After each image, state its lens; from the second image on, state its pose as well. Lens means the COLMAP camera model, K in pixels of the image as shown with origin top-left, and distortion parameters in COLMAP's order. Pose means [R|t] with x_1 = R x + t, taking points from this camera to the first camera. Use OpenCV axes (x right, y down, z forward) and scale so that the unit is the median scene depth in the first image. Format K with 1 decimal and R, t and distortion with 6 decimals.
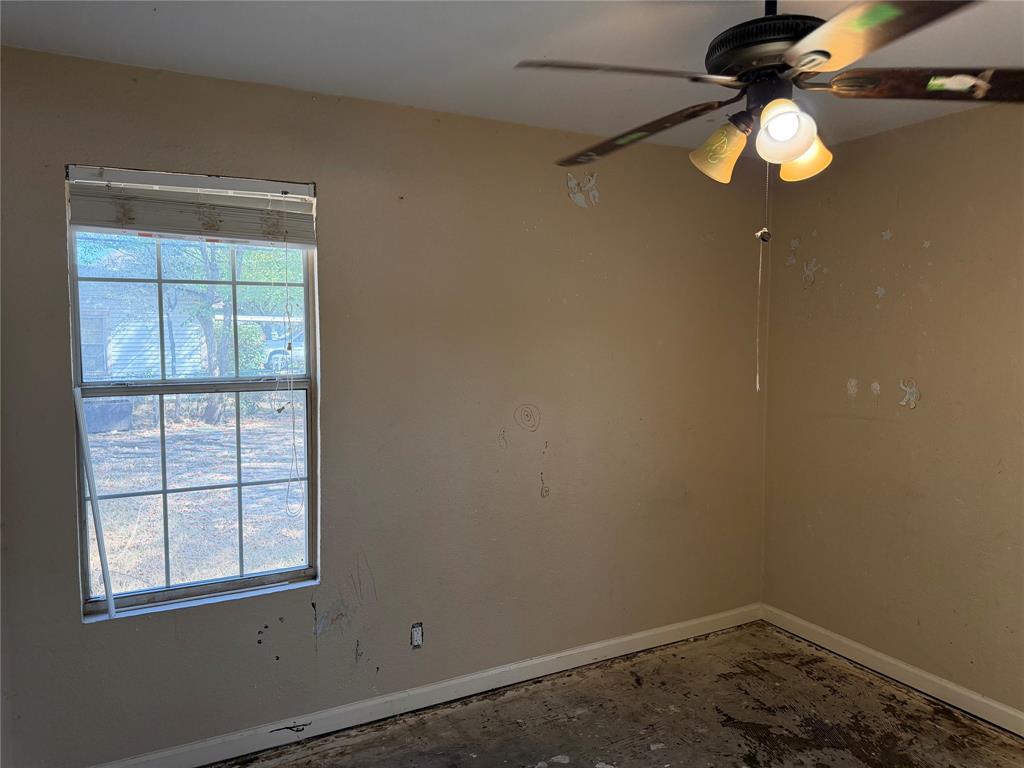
lens RADIAL K [[712.3, 0, 525.6], [0, 712.3, 381.0], [0, 0, 1]] dist [0.079557, -0.092242]
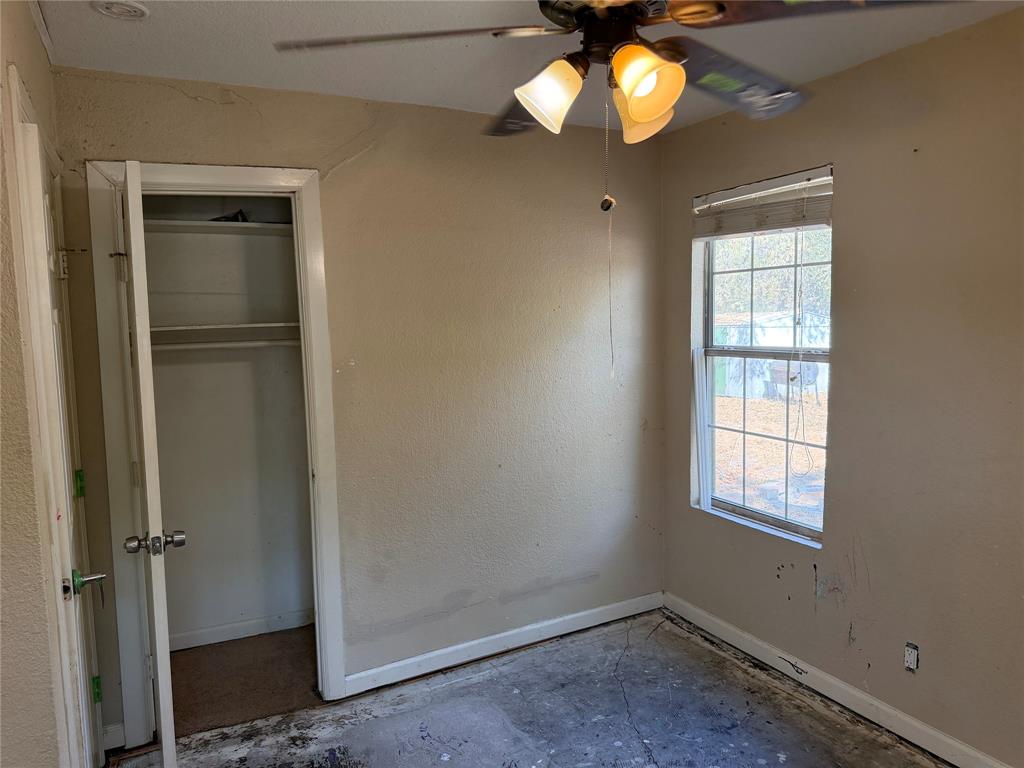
lens RADIAL K [[712.3, 0, 525.6], [0, 712.3, 381.0], [0, 0, 1]] dist [0.079557, -0.092242]
pose [[0.021785, 0.092107, -0.995511, 0.739998], [-0.057882, 0.994193, 0.090719, -0.032123], [0.998086, 0.055646, 0.026990, 0.540657]]
